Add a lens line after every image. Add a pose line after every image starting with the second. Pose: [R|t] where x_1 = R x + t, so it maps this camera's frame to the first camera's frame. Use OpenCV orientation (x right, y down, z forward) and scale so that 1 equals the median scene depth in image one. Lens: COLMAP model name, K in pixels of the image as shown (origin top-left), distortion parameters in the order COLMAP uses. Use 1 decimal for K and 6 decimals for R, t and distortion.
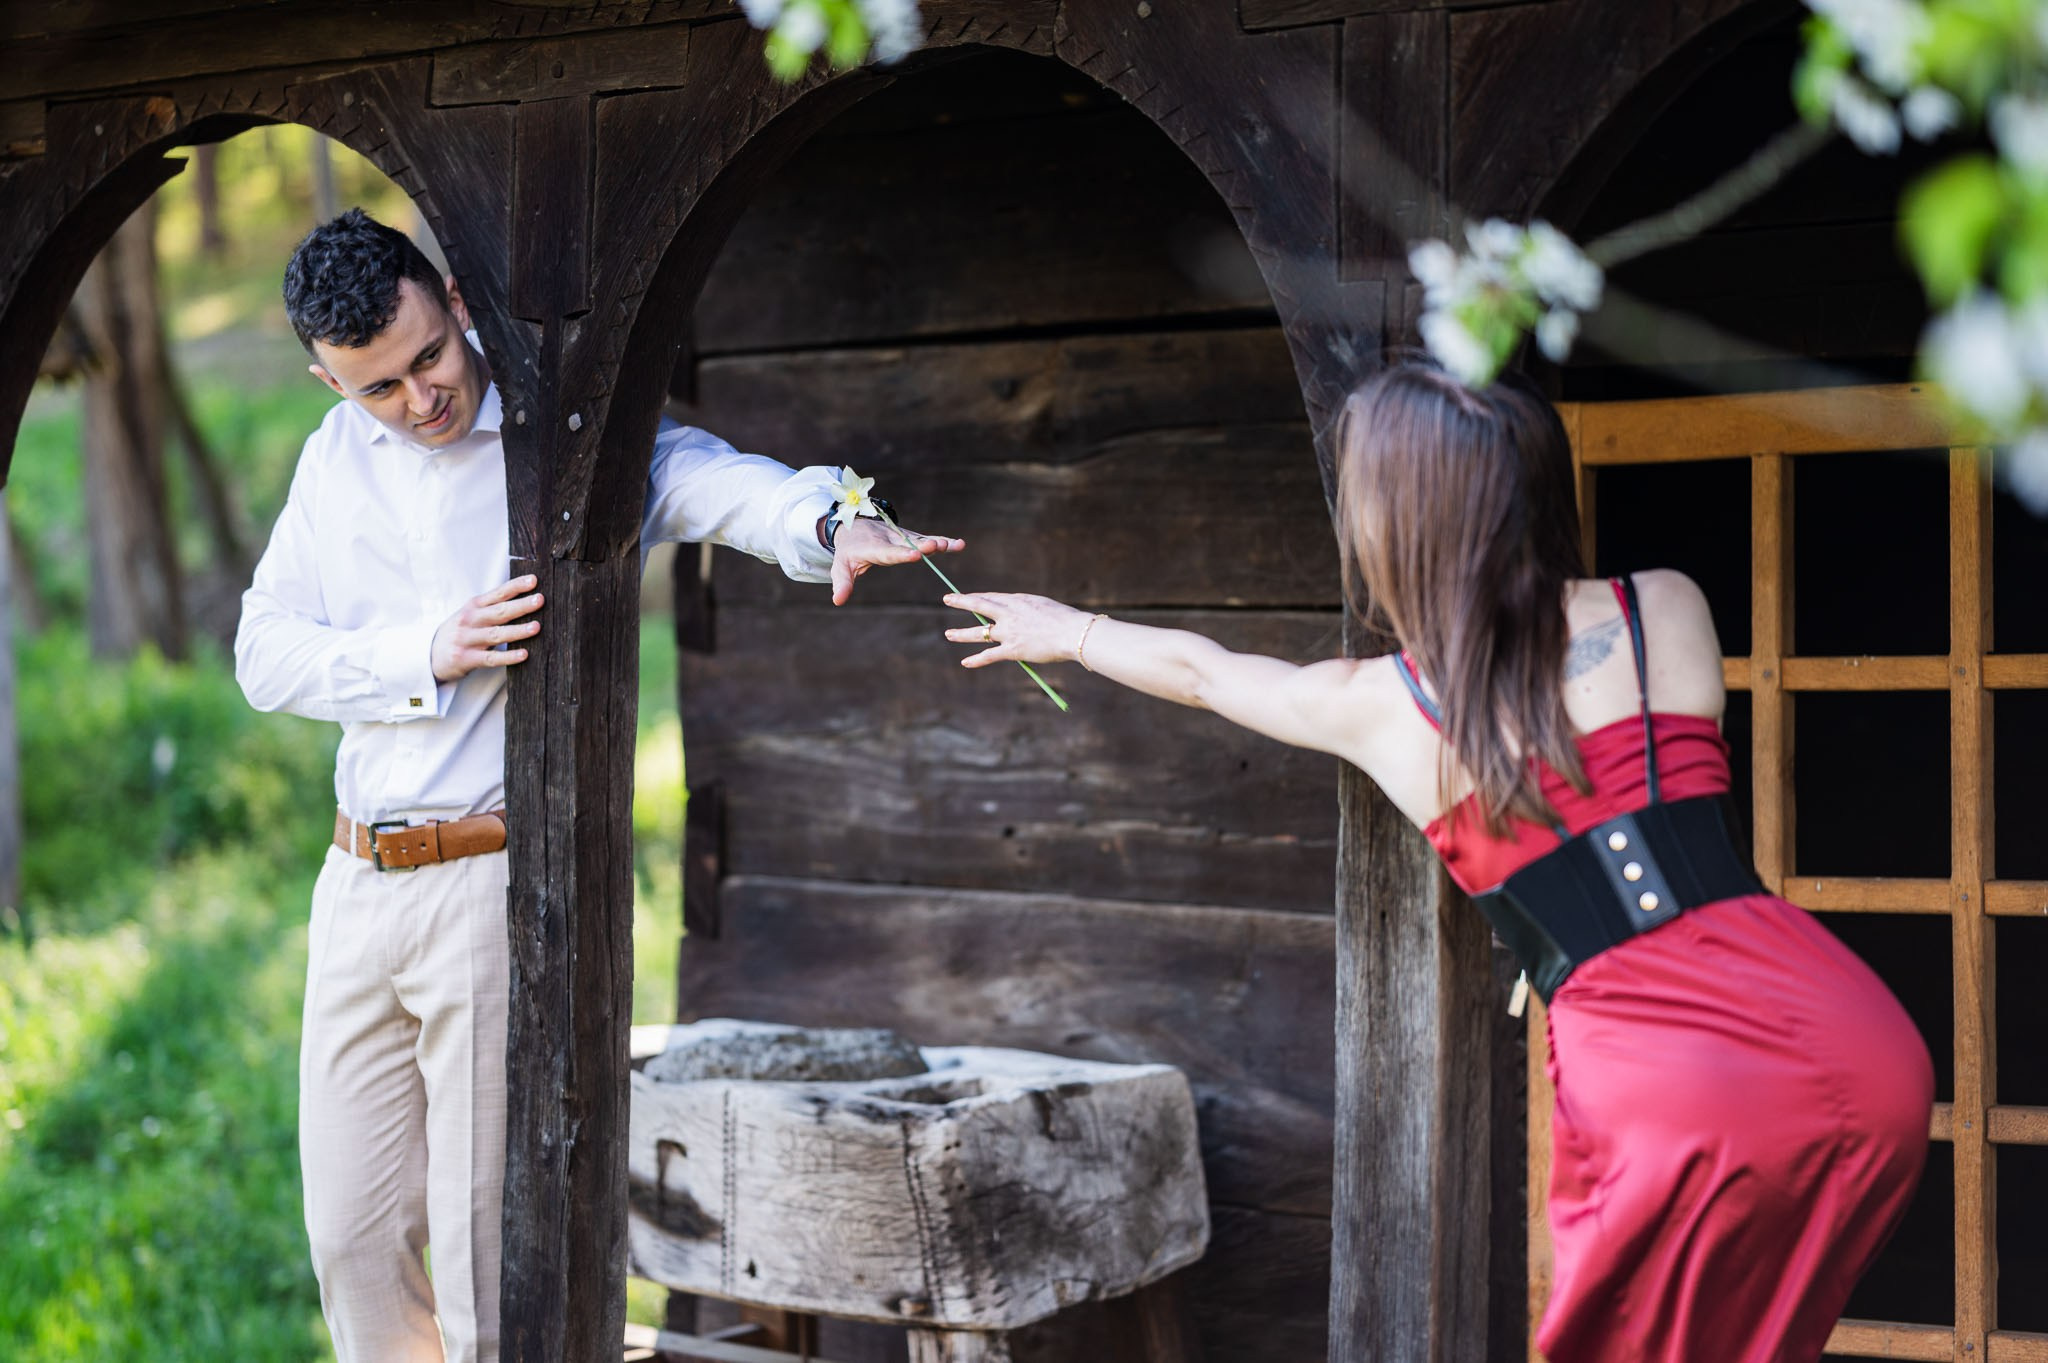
lens RADIAL K [[4889.0, 0, 1024.0], [0, 4889.0, 681.5], [0, 0, 1]] dist [0.031853, 0.467313]
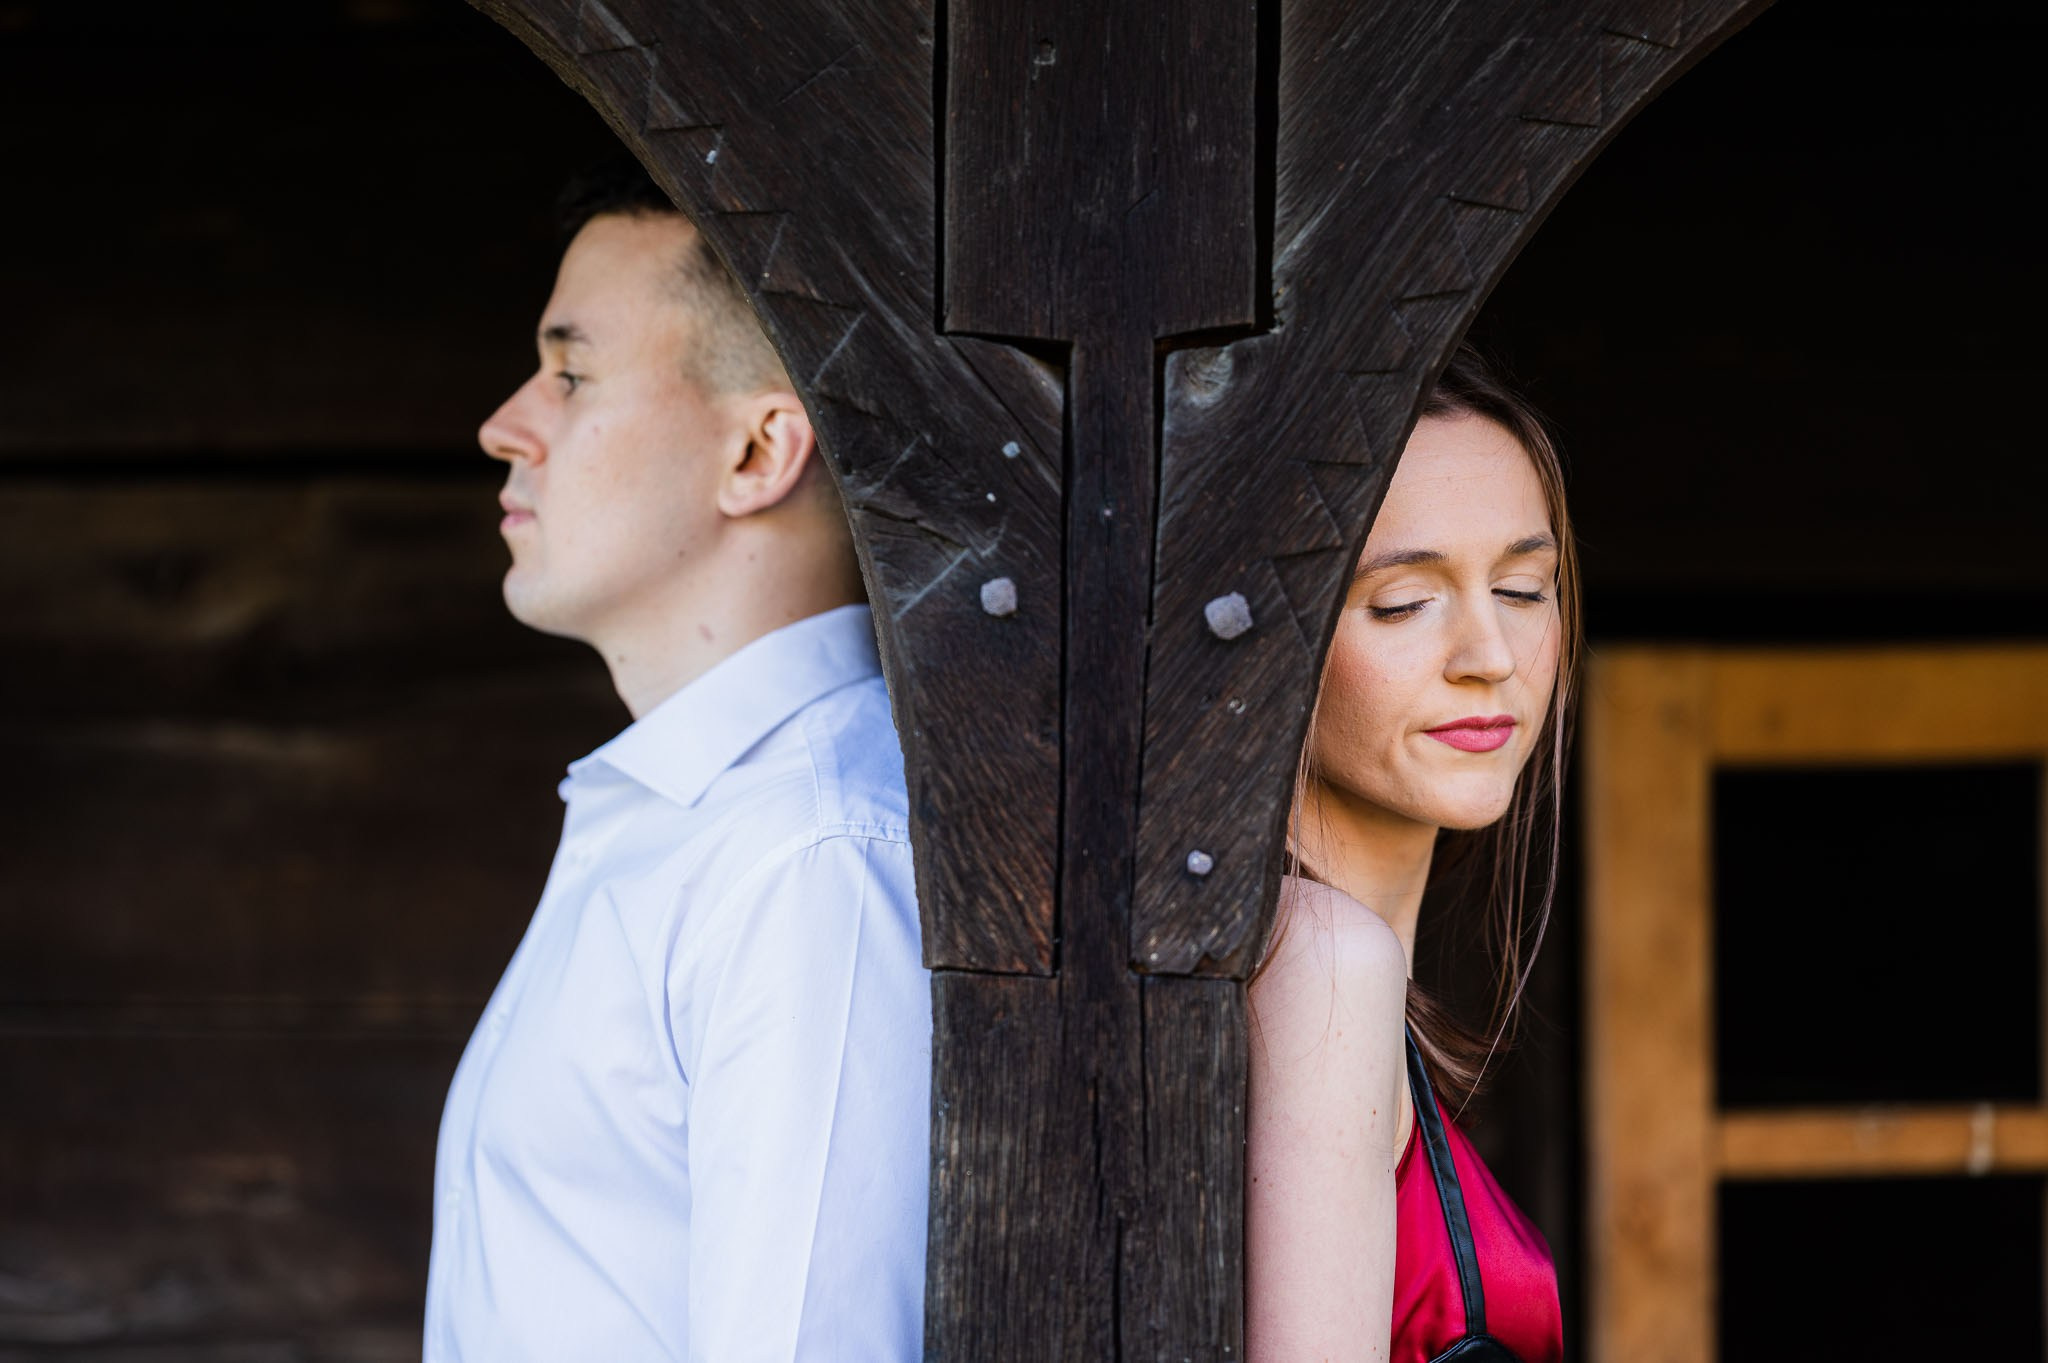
lens RADIAL K [[4889.0, 0, 1024.0], [0, 4889.0, 681.5], [0, 0, 1]] dist [0.031853, 0.467313]
pose [[0.711034, 0.031126, 0.702469, -0.346534], [0.009138, 0.998526, -0.053494, -0.025990], [-0.703099, 0.044455, 0.709701, 0.695148]]
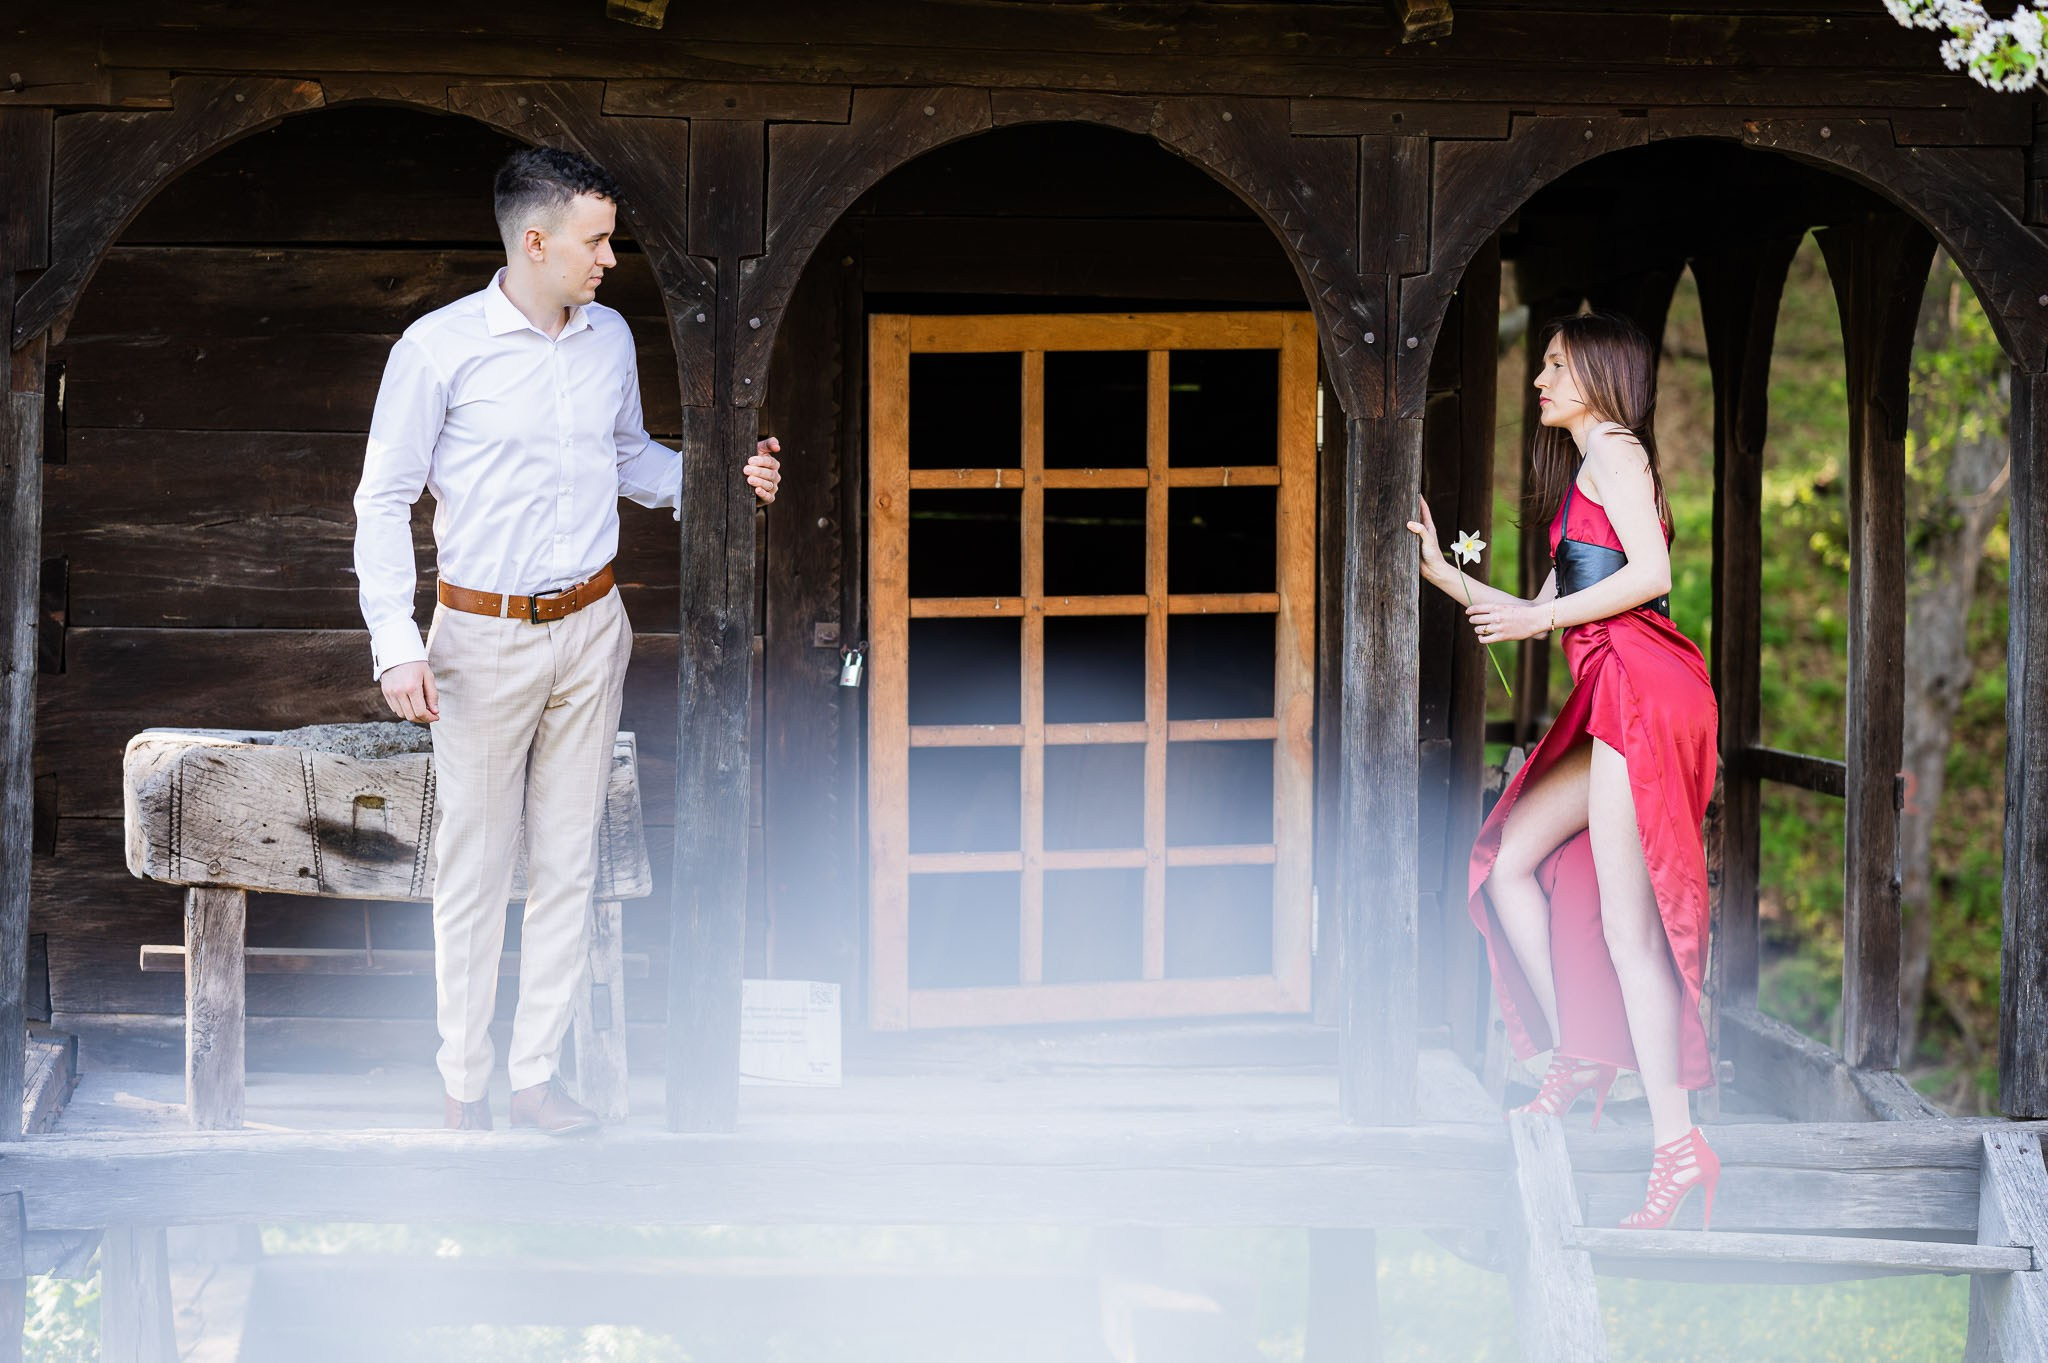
lens RADIAL K [[4889.0, 0, 1024.0], [0, 4889.0, 681.5], [0, 0, 1]] dist [0.031853, 0.467313]
pose [[0.635249, -0.031723, 0.771655, -1.206895], [0.000897, 0.999186, 0.040338, 0.000306], [-0.772307, -0.024932, 0.634760, -0.092830]]
